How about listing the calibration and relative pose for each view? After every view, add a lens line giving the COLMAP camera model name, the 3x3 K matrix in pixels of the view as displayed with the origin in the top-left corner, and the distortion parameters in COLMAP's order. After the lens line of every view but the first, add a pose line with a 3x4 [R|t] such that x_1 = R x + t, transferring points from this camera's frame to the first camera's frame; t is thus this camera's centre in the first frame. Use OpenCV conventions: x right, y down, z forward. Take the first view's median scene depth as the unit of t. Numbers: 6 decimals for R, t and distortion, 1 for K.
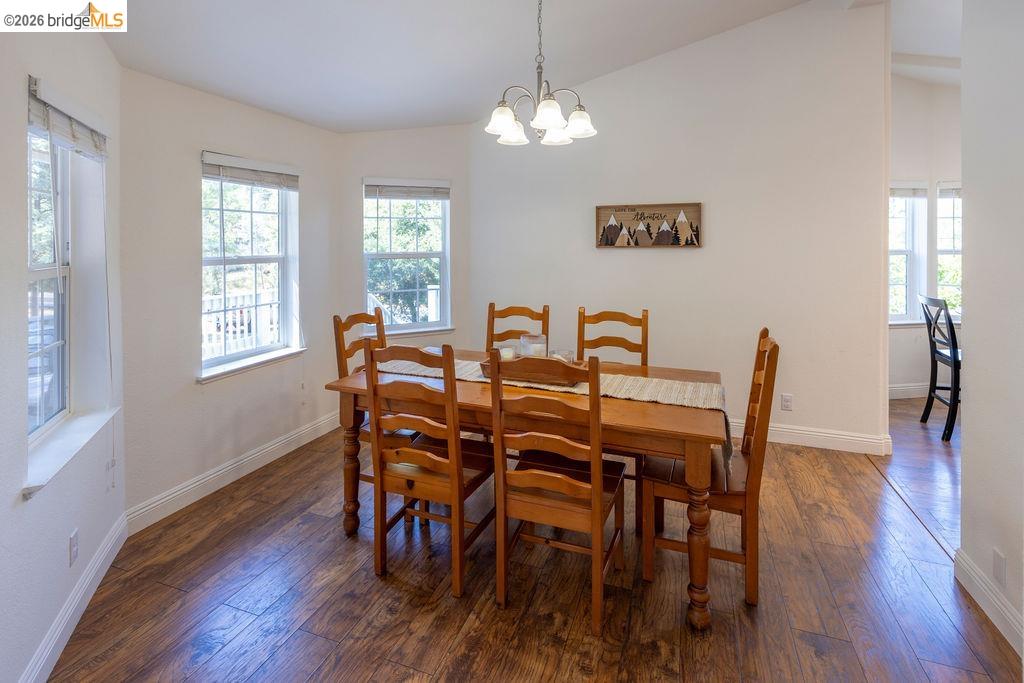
lens RADIAL K [[493.9, 0, 514.8], [0, 493.9, 246.9], [0, 0, 1]] dist [0.005876, -0.001537]
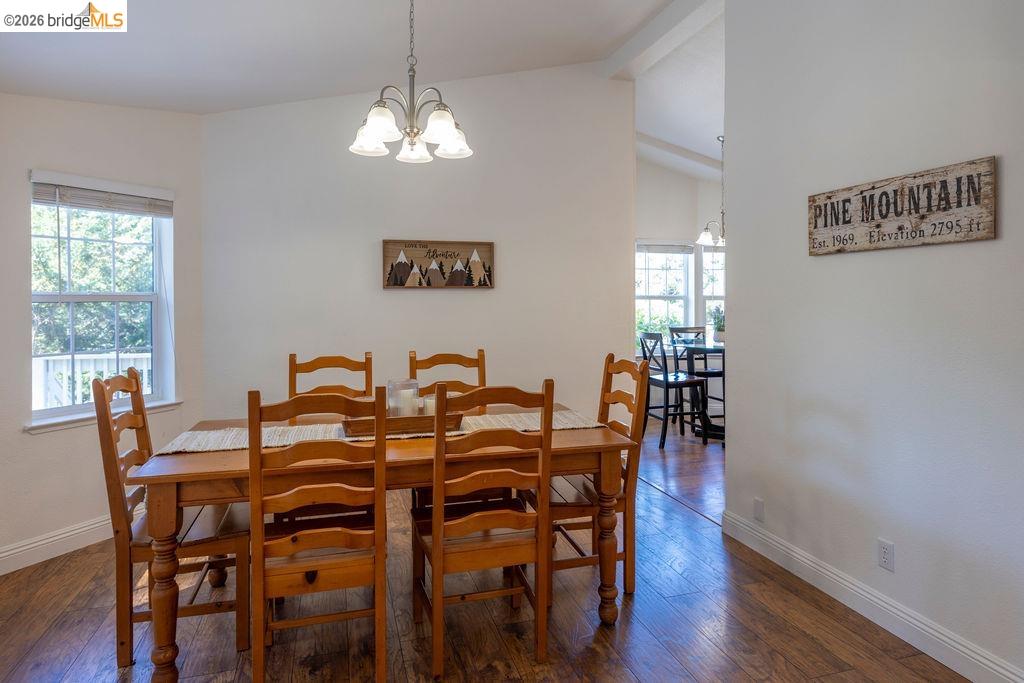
lens RADIAL K [[620.0, 0, 469.6], [0, 620.0, 310.9], [0, 0, 1]] dist [-0.004370, -0.001100]
pose [[0.798940, -0.004342, 0.601395, -0.426543], [0.006623, 0.999977, -0.001579, 0.050712], [-0.601375, 0.005245, 0.798950, 0.058756]]
